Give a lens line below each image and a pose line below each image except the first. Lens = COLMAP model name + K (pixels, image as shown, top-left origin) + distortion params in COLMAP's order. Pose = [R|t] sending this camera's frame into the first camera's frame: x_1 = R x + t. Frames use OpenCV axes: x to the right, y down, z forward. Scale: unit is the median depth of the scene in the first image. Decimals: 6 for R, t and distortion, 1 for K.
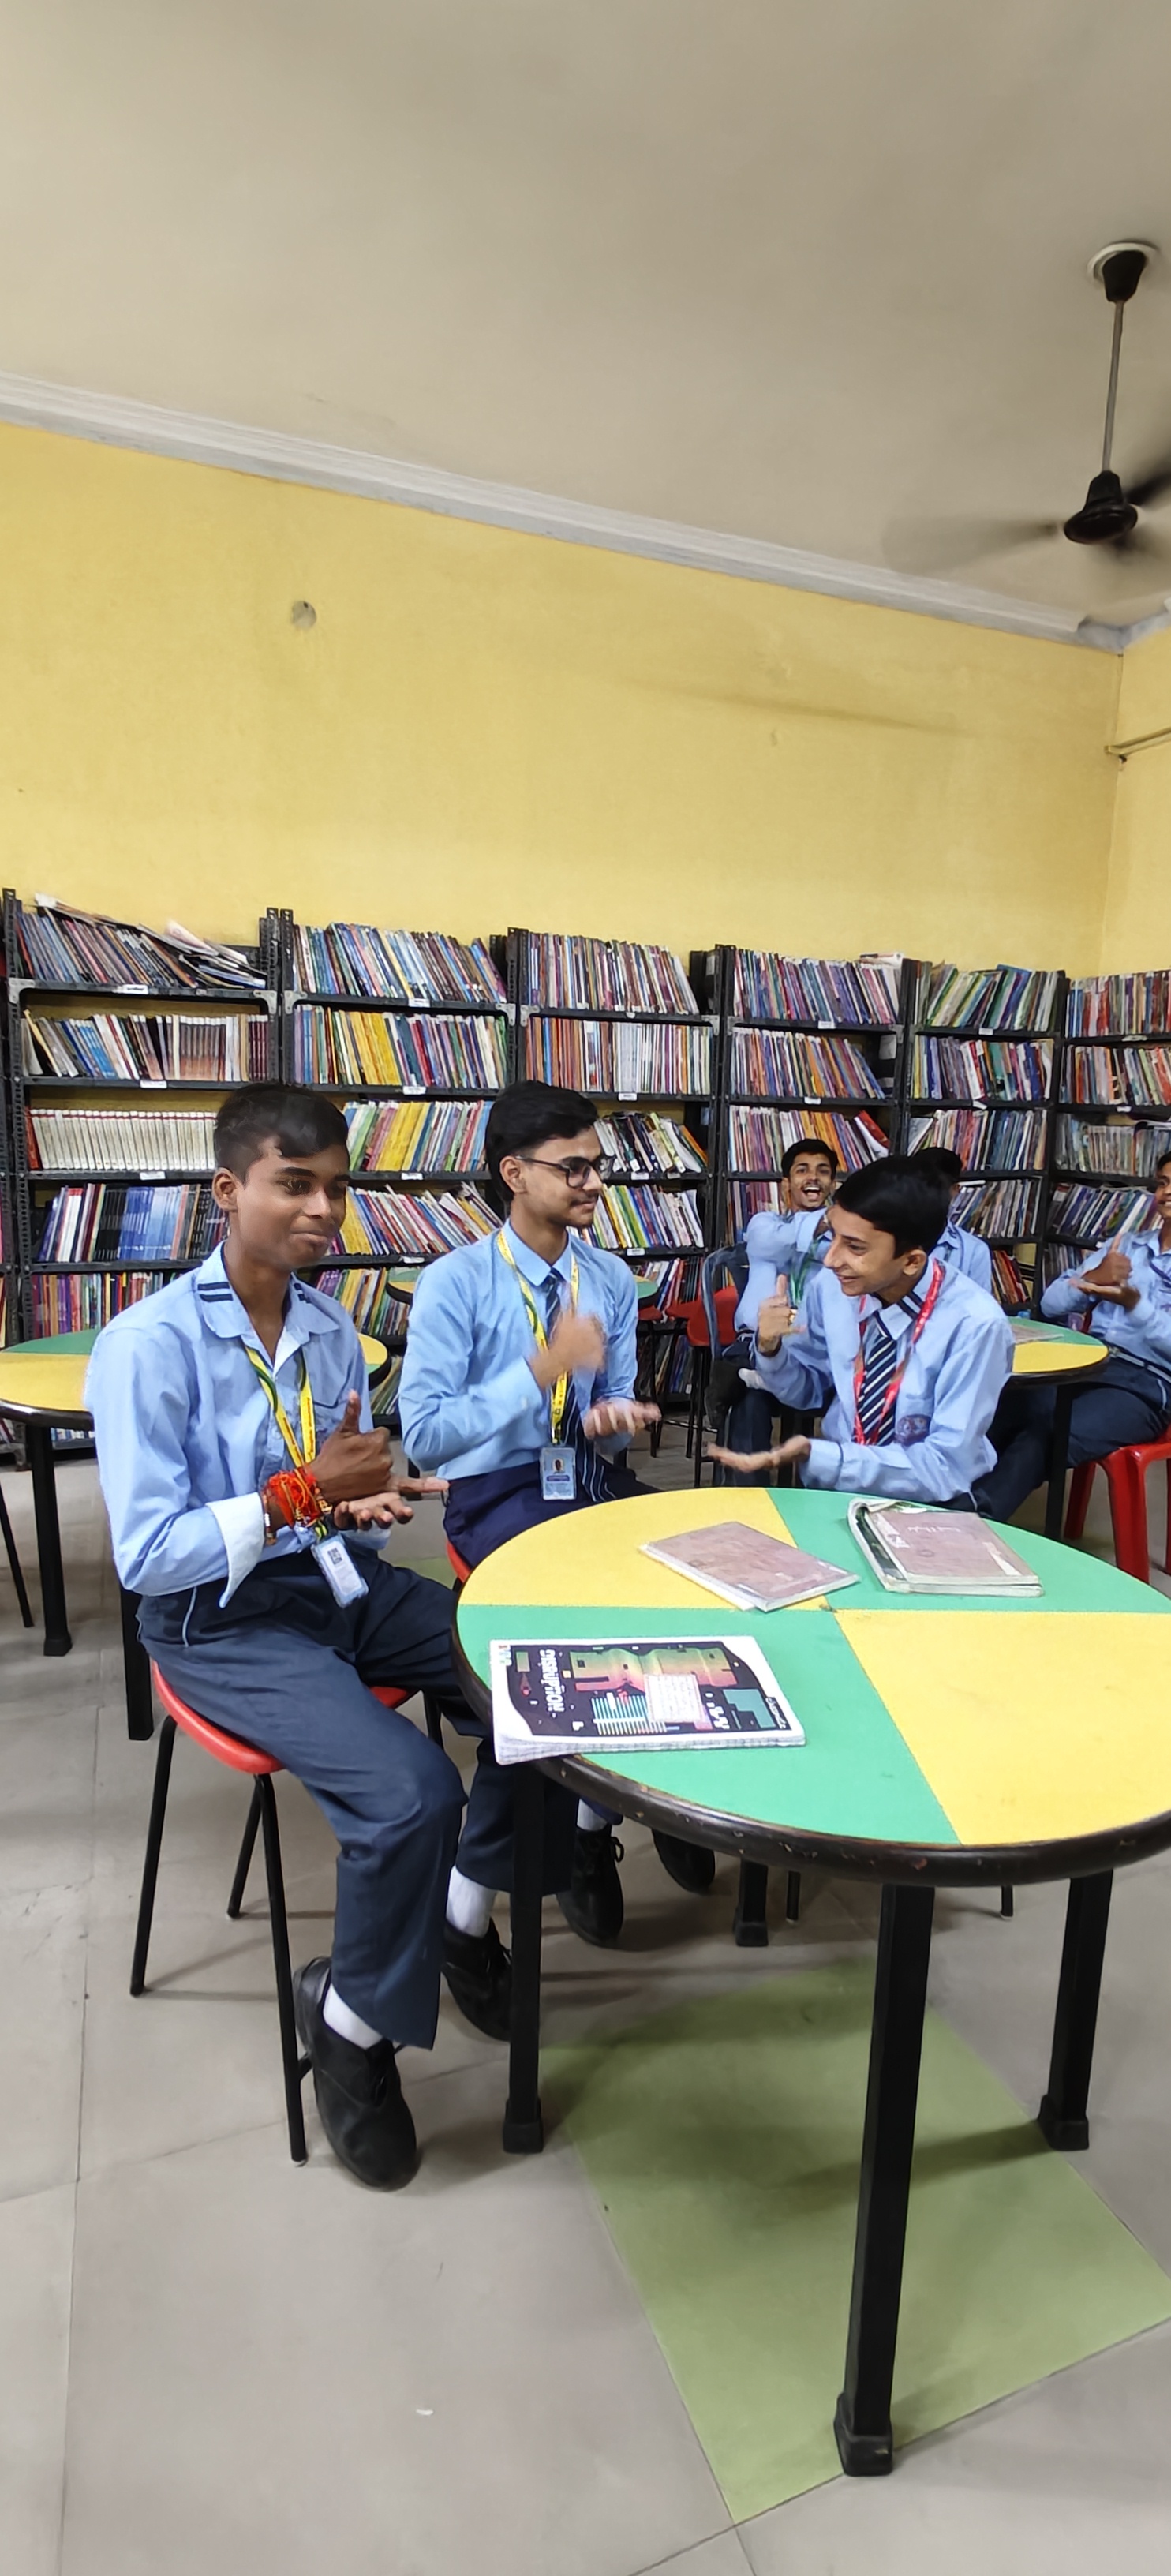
lens RADIAL K [[1139.7, 0, 665.1], [0, 1139.7, 1335.9], [0, 0, 1]] dist [0.011181, 0.002160]
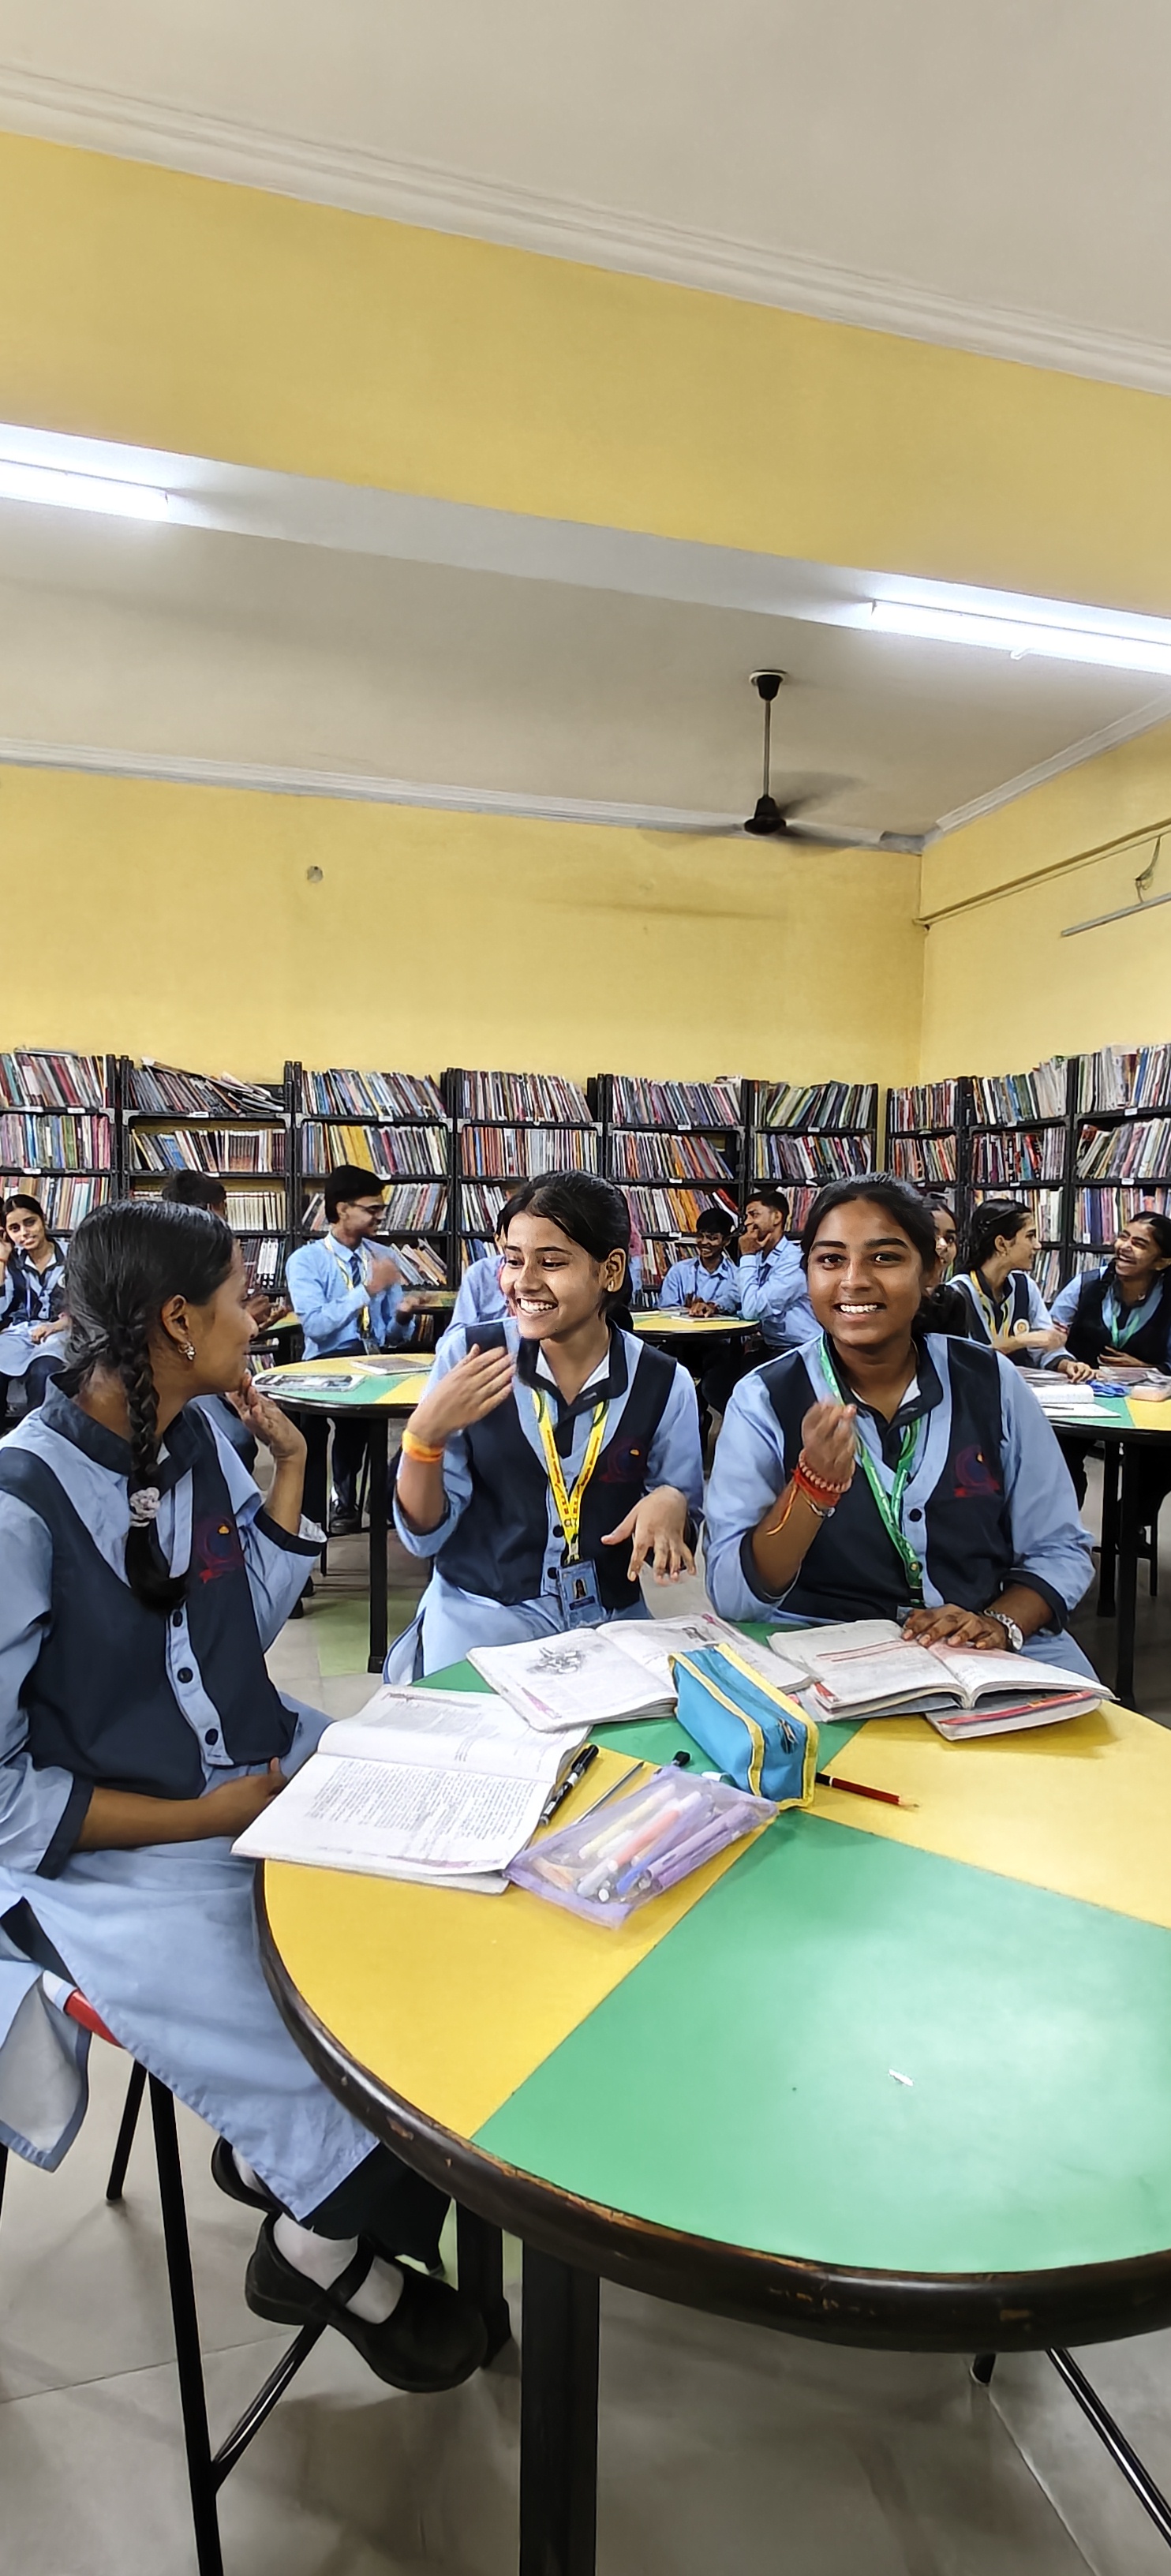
lens RADIAL K [[1211.8, 0, 645.0], [0, 1211.8, 1339.6], [0, 0, 1]] dist [0.013444, -0.007583]
pose [[0.995241, 0.001146, -0.097437, 0.257515], [-0.008639, 0.997030, -0.076522, 0.104360], [0.097060, 0.077000, 0.992296, -0.477028]]
